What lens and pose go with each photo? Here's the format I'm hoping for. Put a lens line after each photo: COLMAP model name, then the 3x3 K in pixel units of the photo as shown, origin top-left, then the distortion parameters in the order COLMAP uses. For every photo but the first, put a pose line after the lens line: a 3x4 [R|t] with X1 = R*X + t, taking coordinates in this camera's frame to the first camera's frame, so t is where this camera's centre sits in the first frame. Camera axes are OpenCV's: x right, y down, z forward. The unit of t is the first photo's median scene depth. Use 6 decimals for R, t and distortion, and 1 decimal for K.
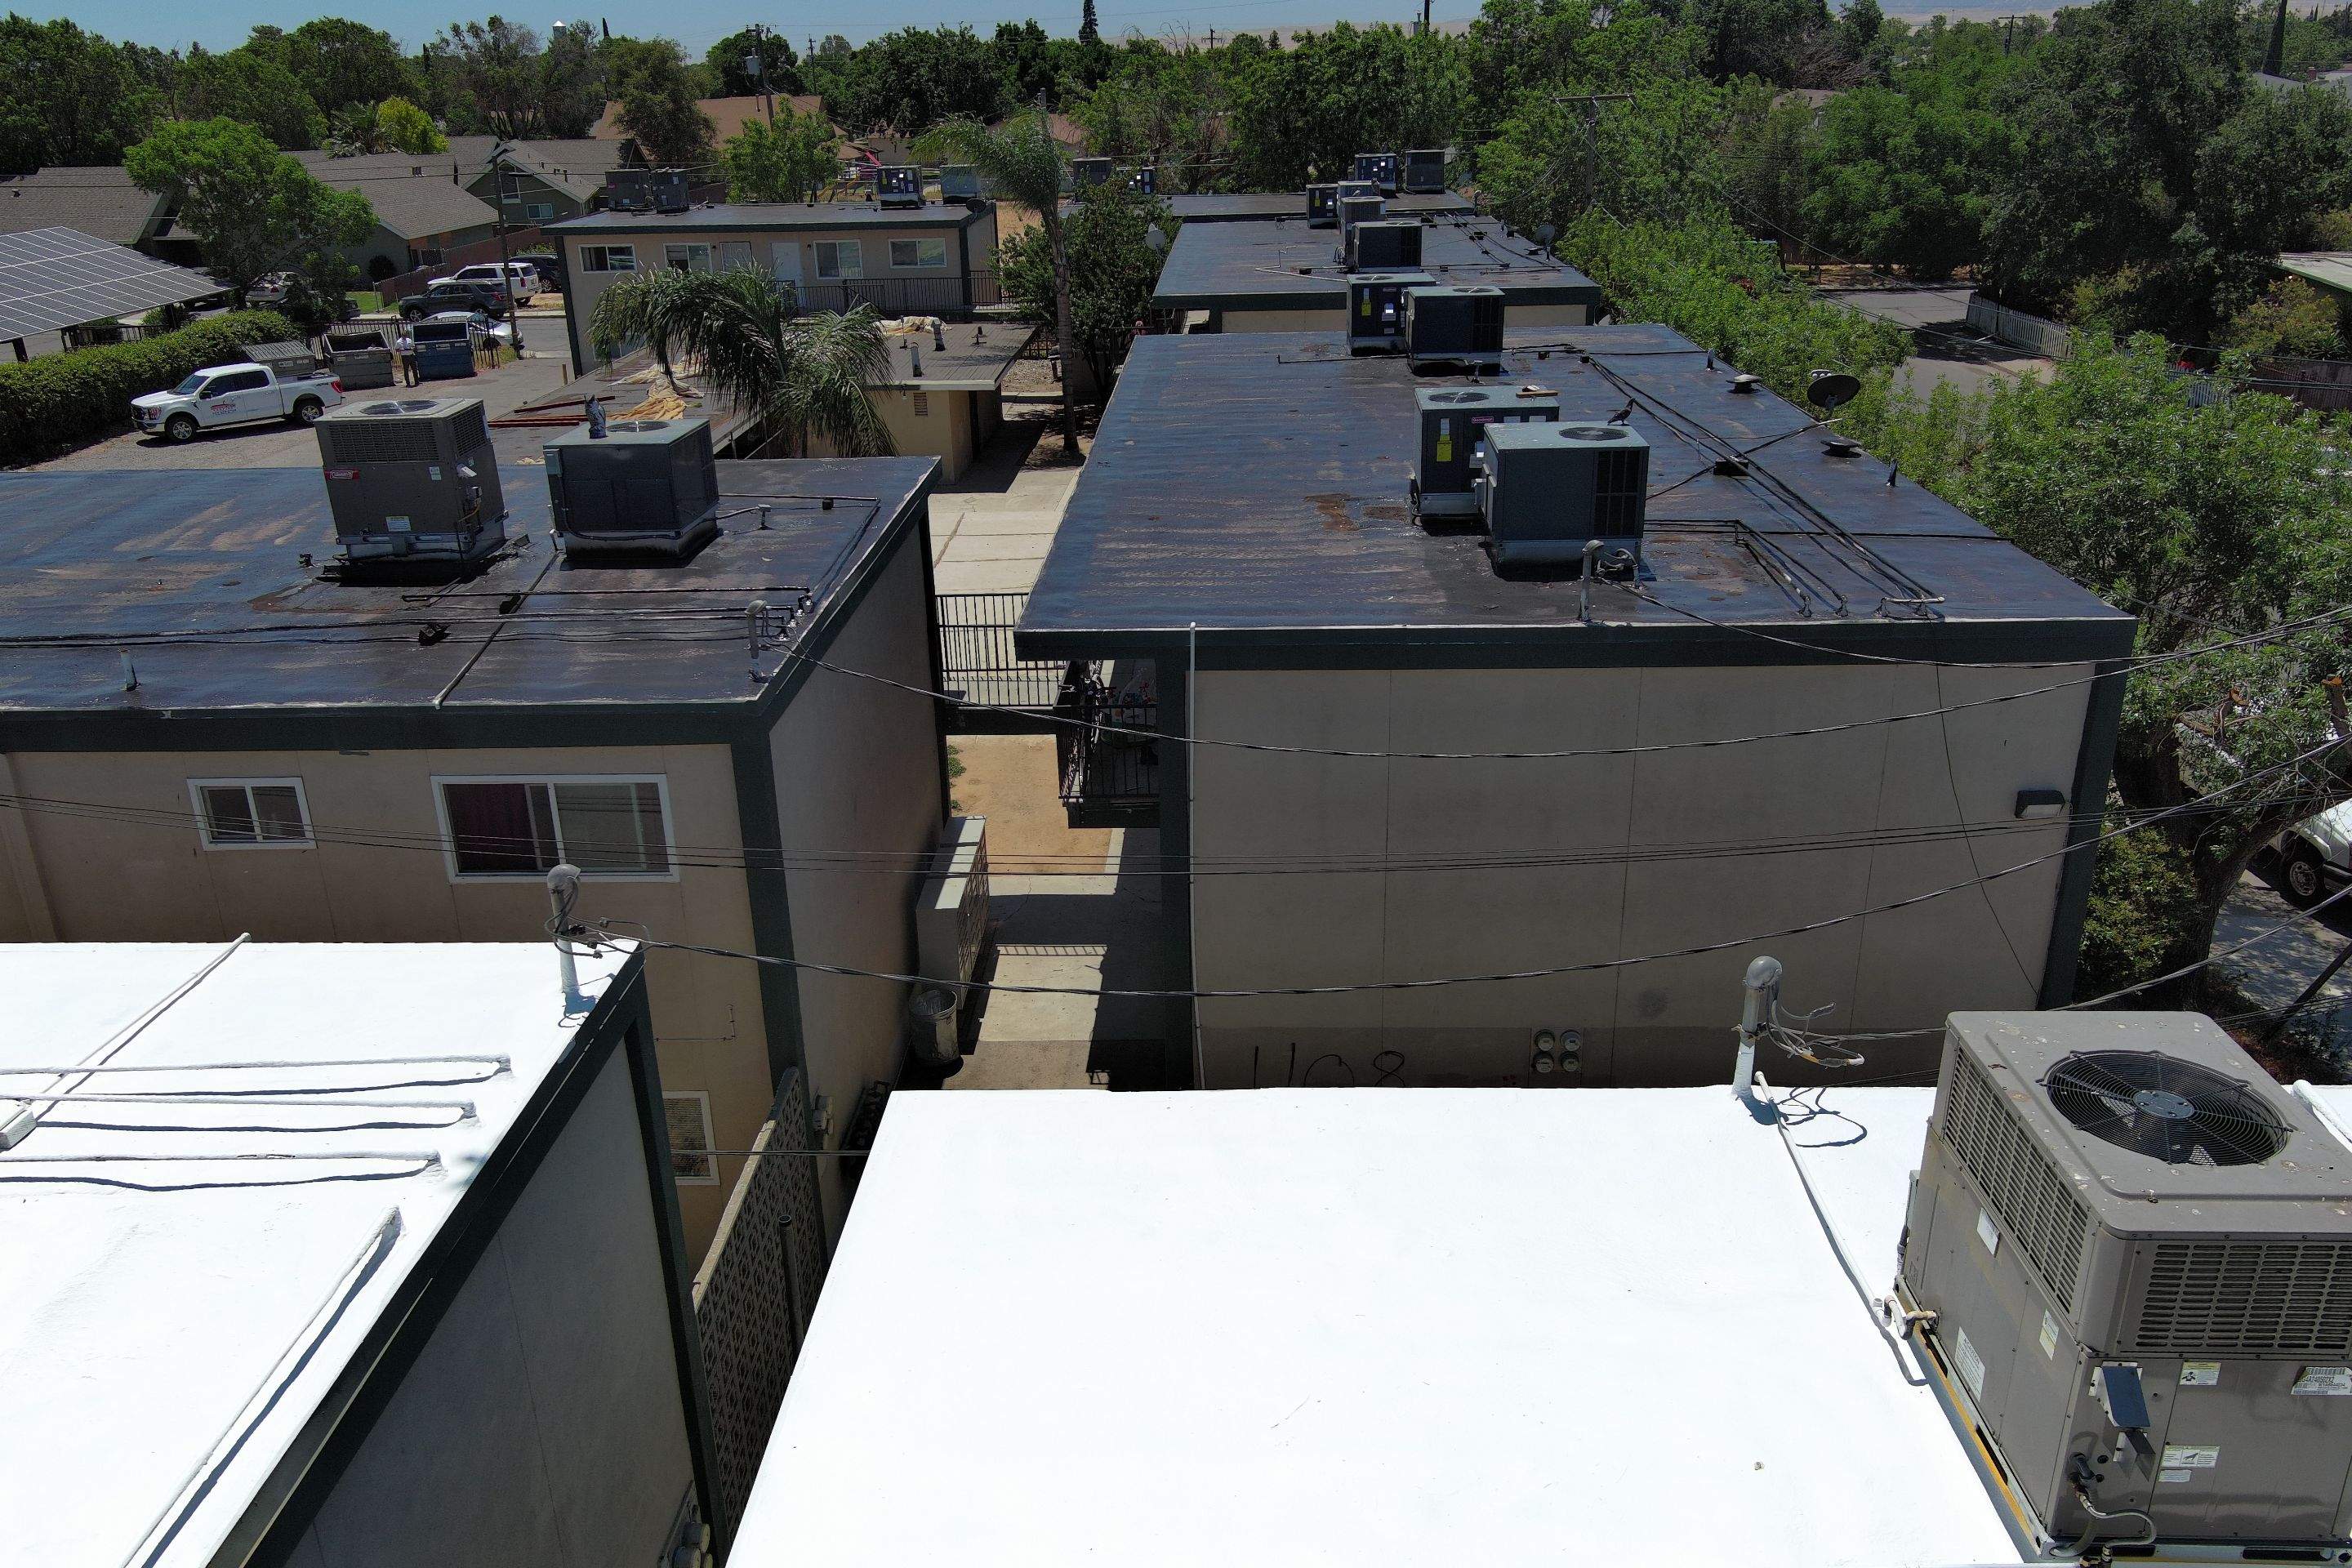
lens RADIAL K [[1802.7, 0, 1176.9], [0, 1802.7, 798.0], [0, 0, 1]] dist [0.003943, 0.007344]
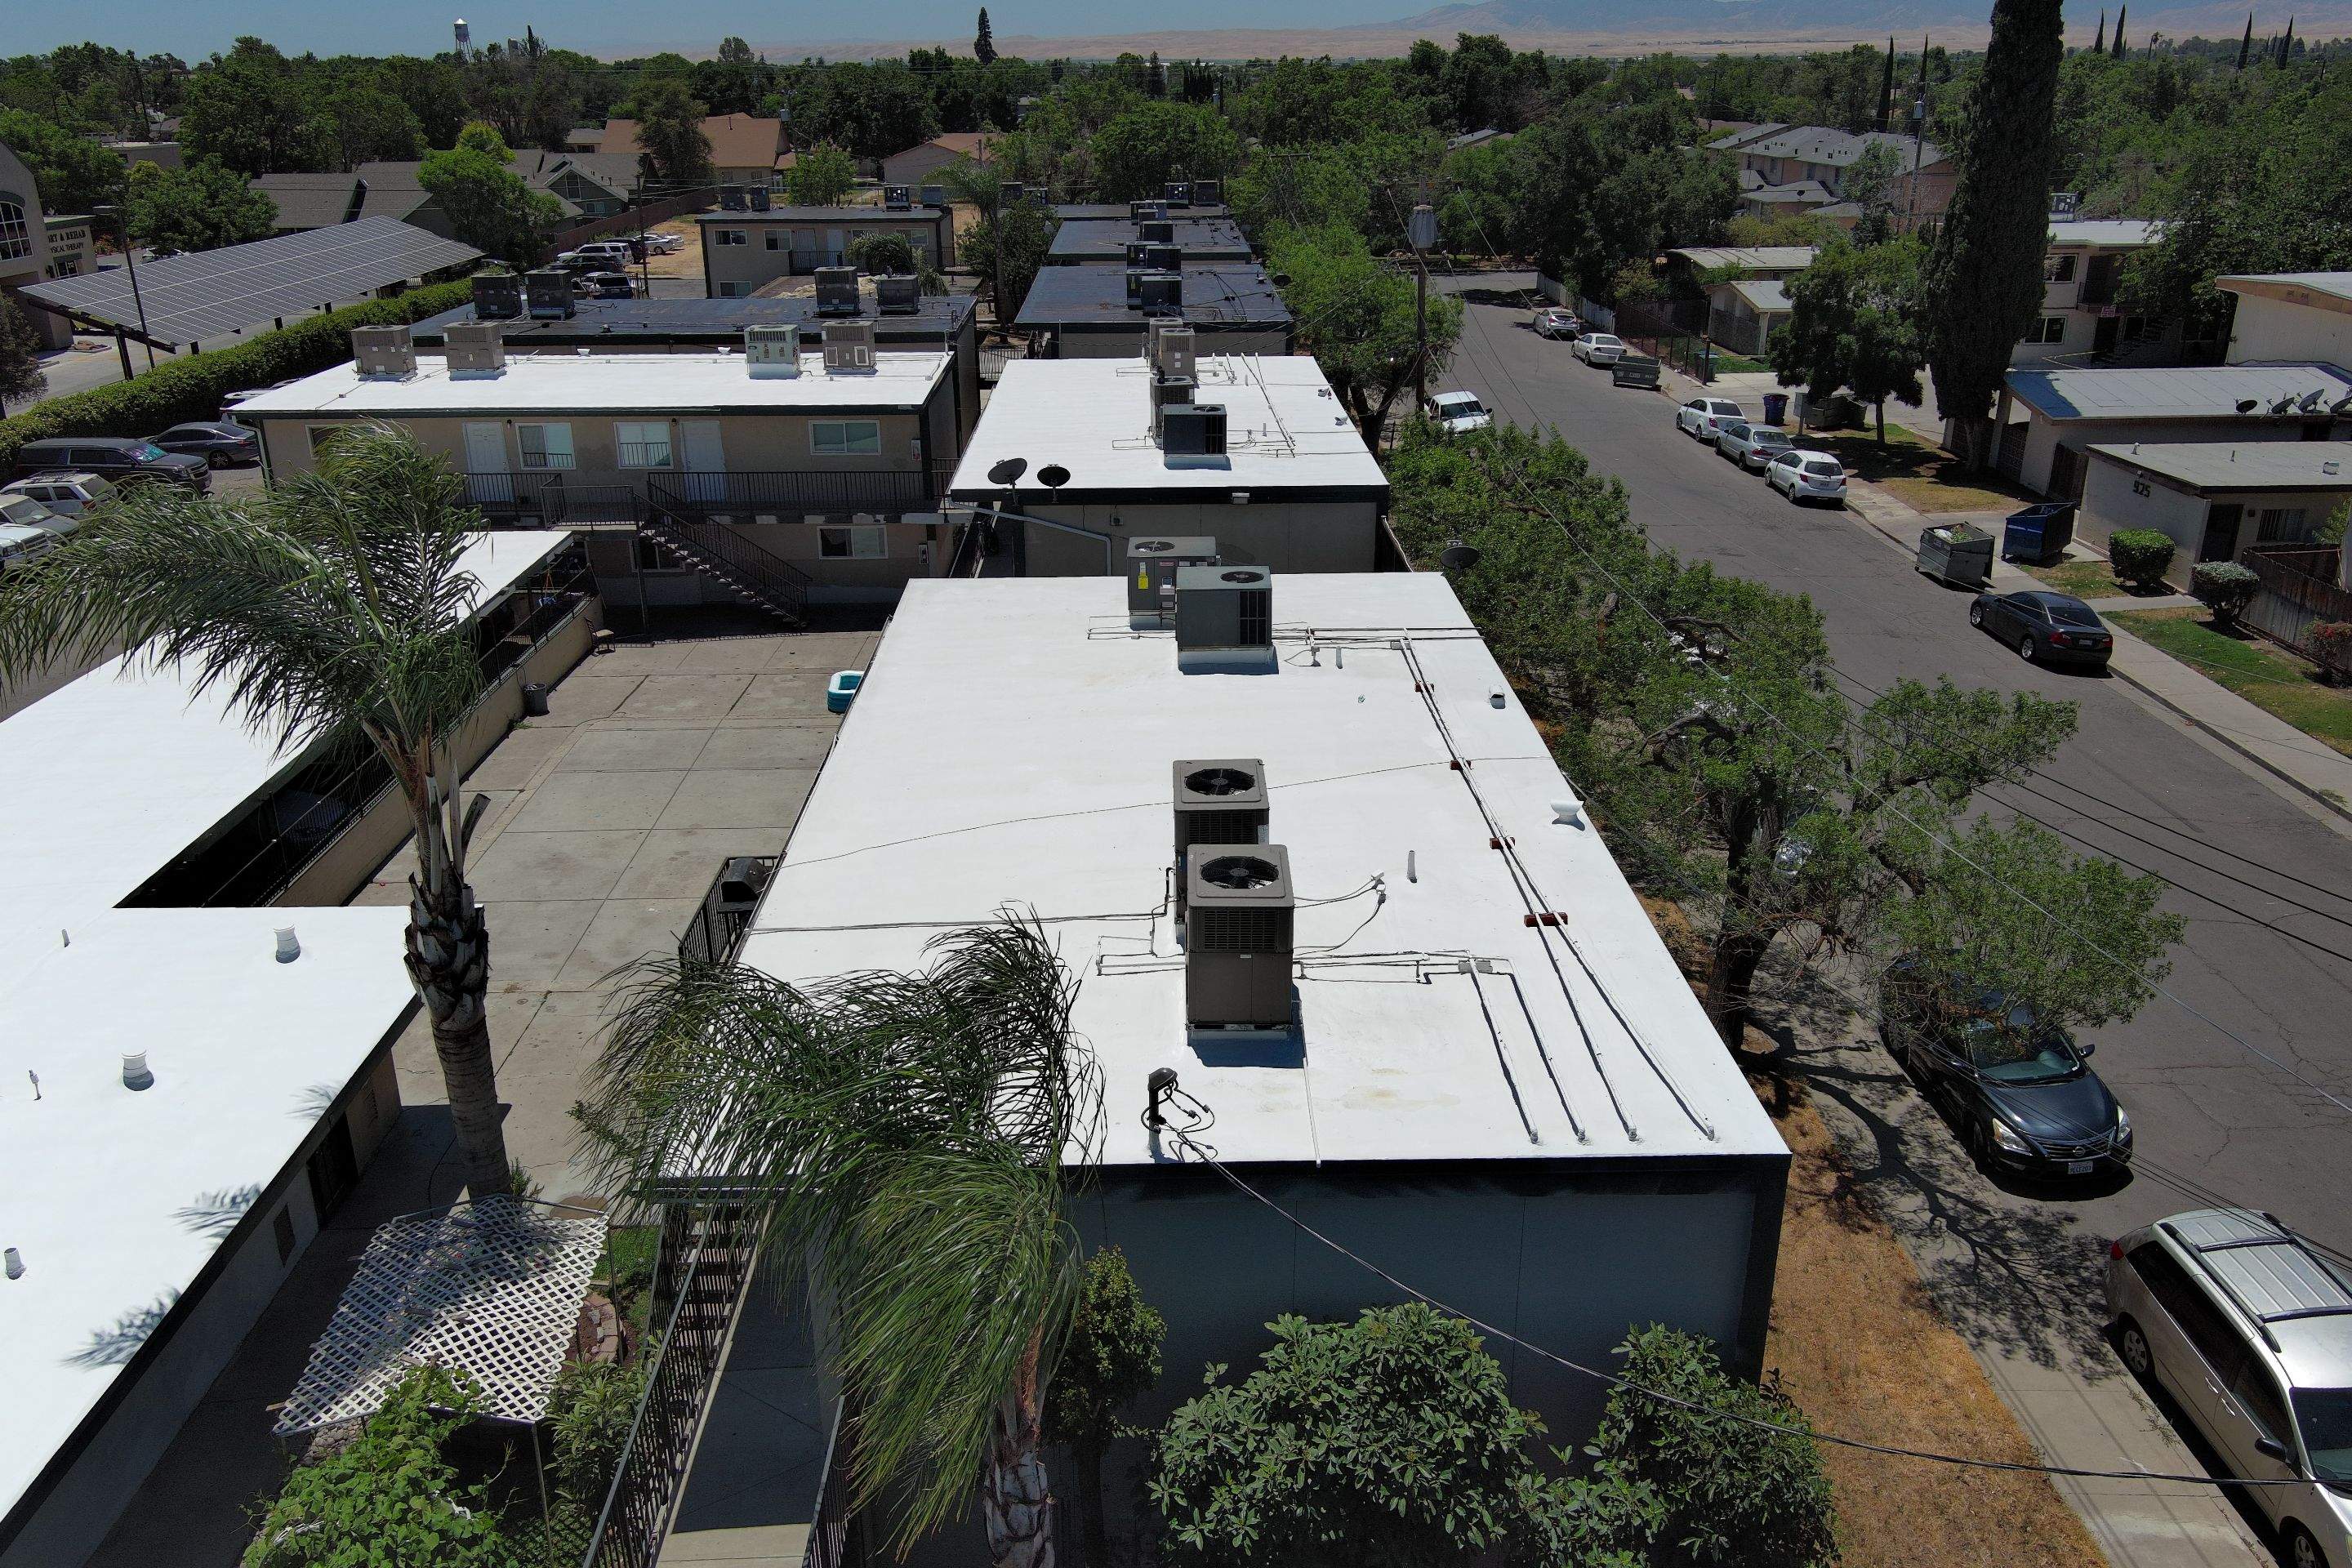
lens RADIAL K [[1802.7, 0, 1176.9], [0, 1802.7, 798.0], [0, 0, 1]] dist [0.003943, 0.007344]
pose [[0.998305, -0.005772, 0.057918, 0.006380], [0.005838, 0.999982, -0.000968, 0.203823], [-0.057912, 0.001305, 0.998321, -0.631384]]
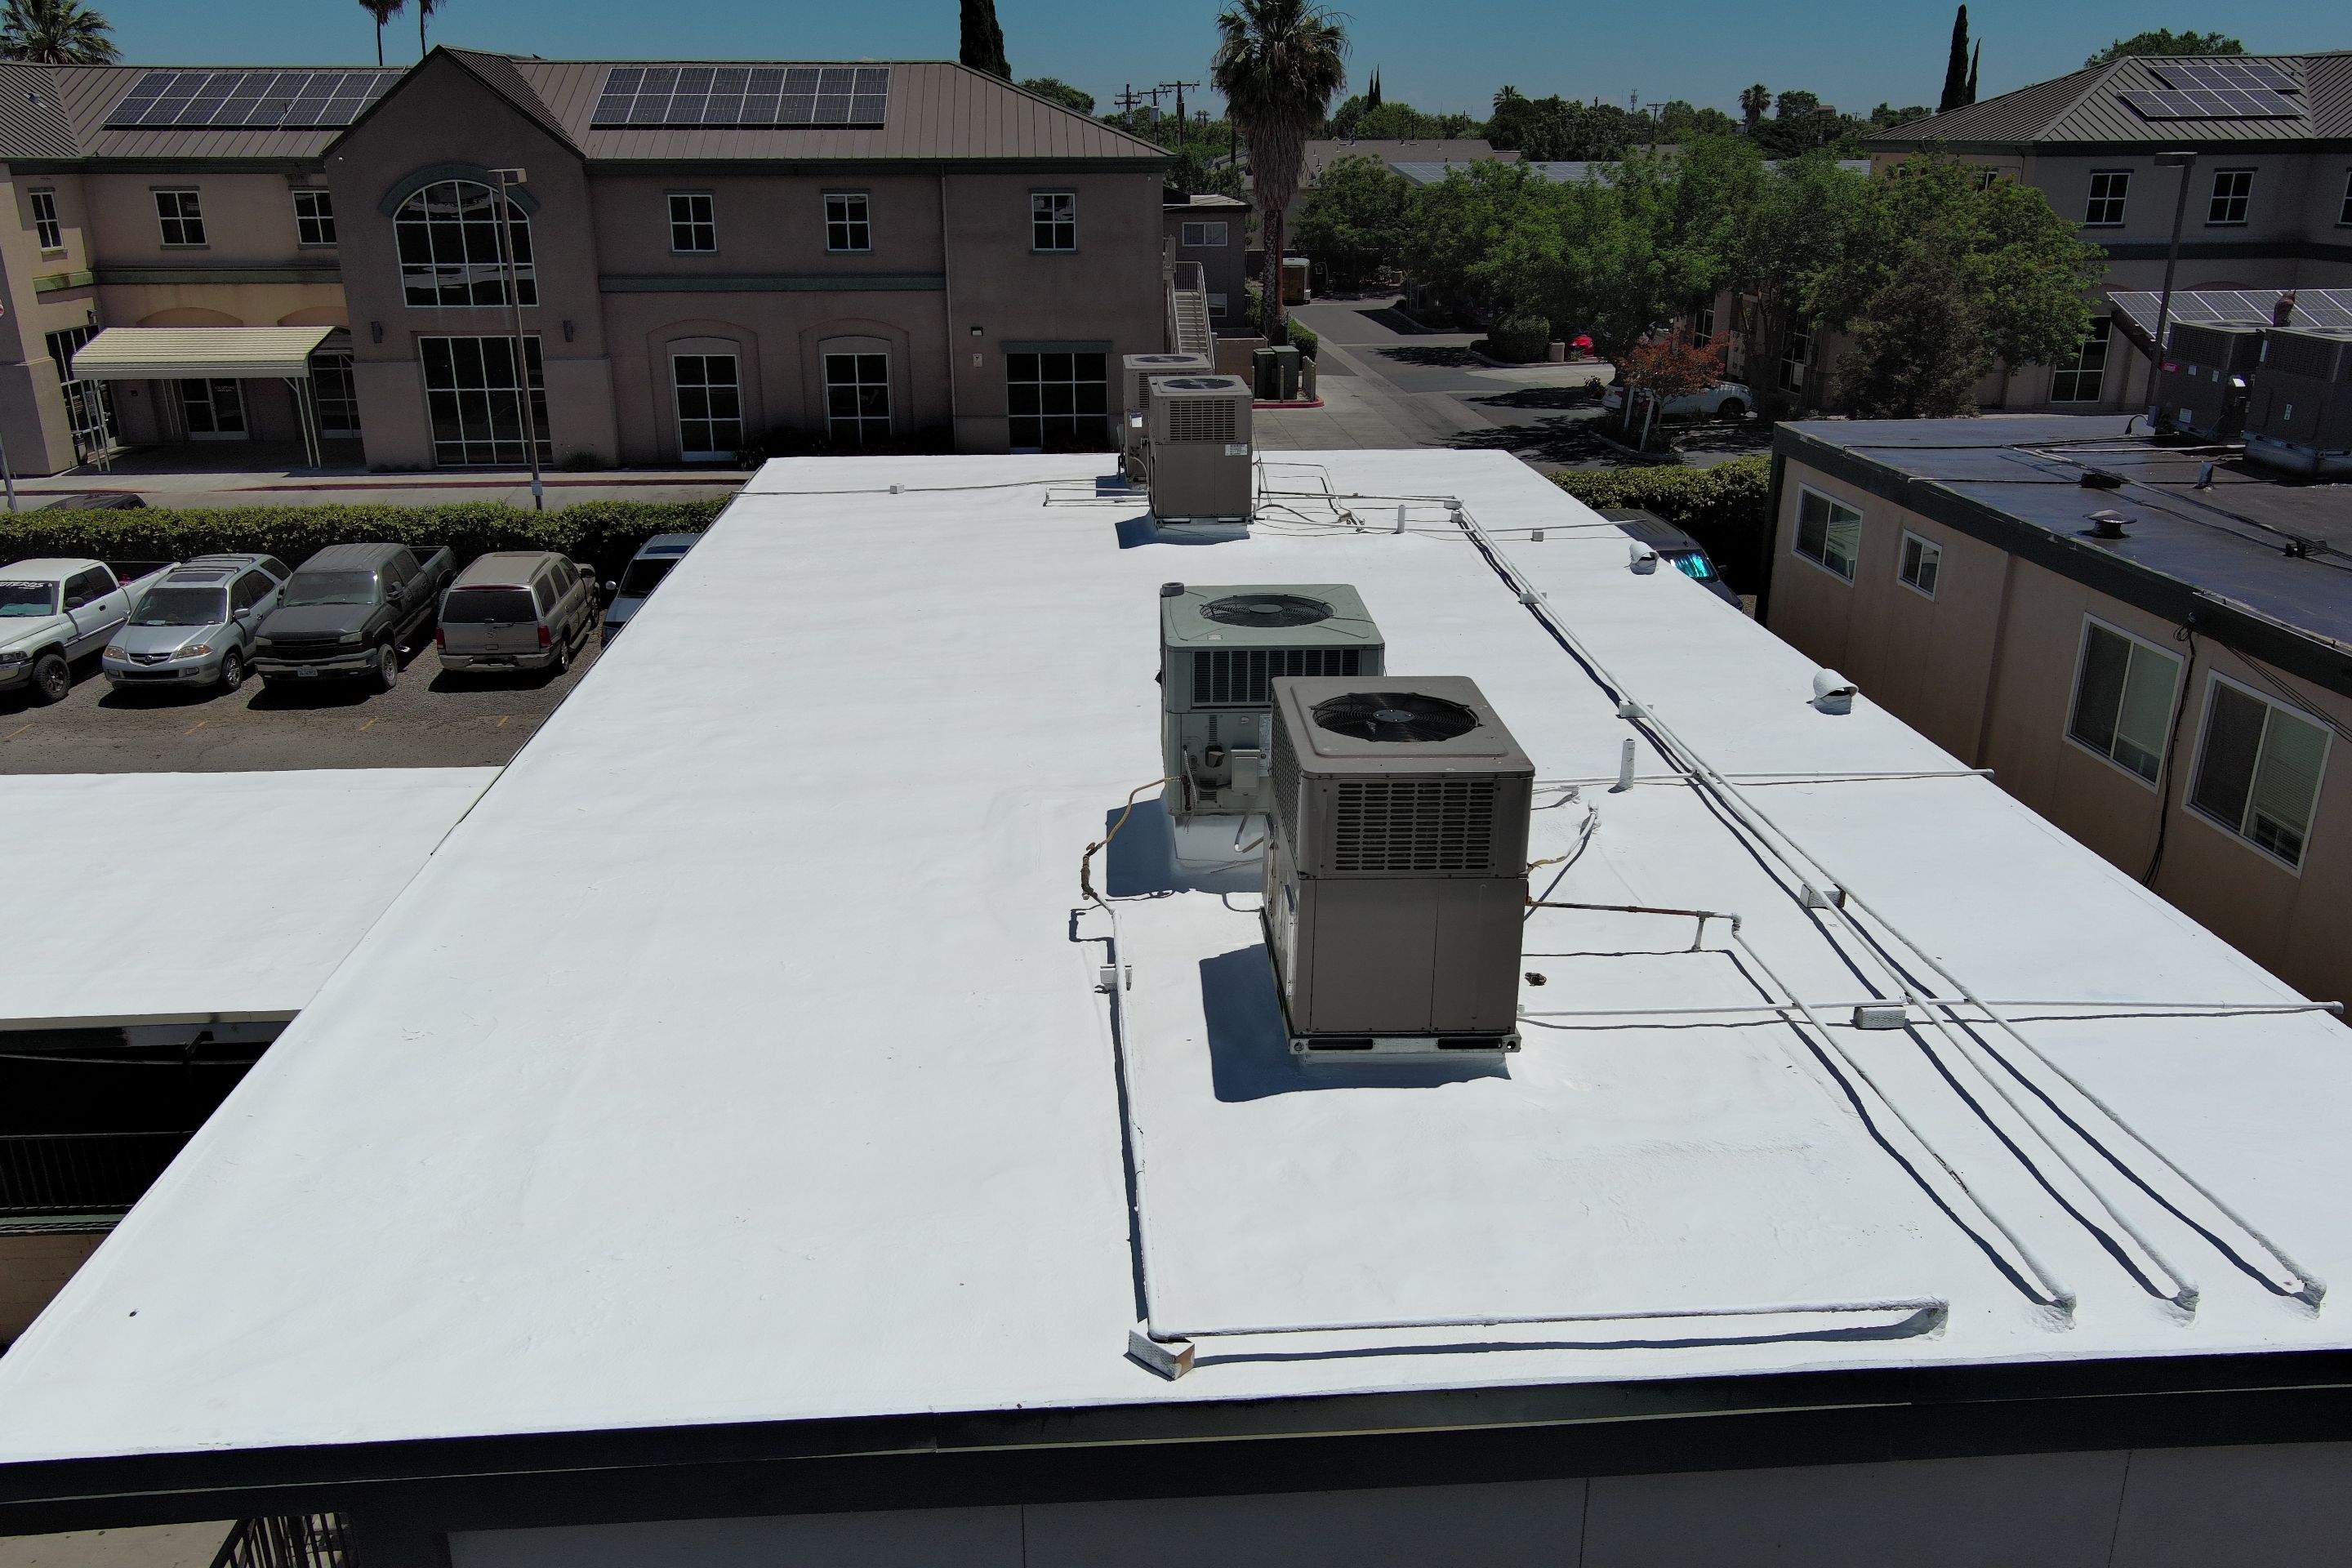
lens RADIAL K [[1809.5, 0, 1176.0], [0, 1809.5, 784.0], [0, 0, 1]] dist [0.001356, 0.006425]
pose [[0.107551, 0.358372, -0.927363, 0.017848], [-0.374251, 0.878756, 0.296184, -0.007759], [0.921070, 0.315211, 0.228632, 0.049795]]
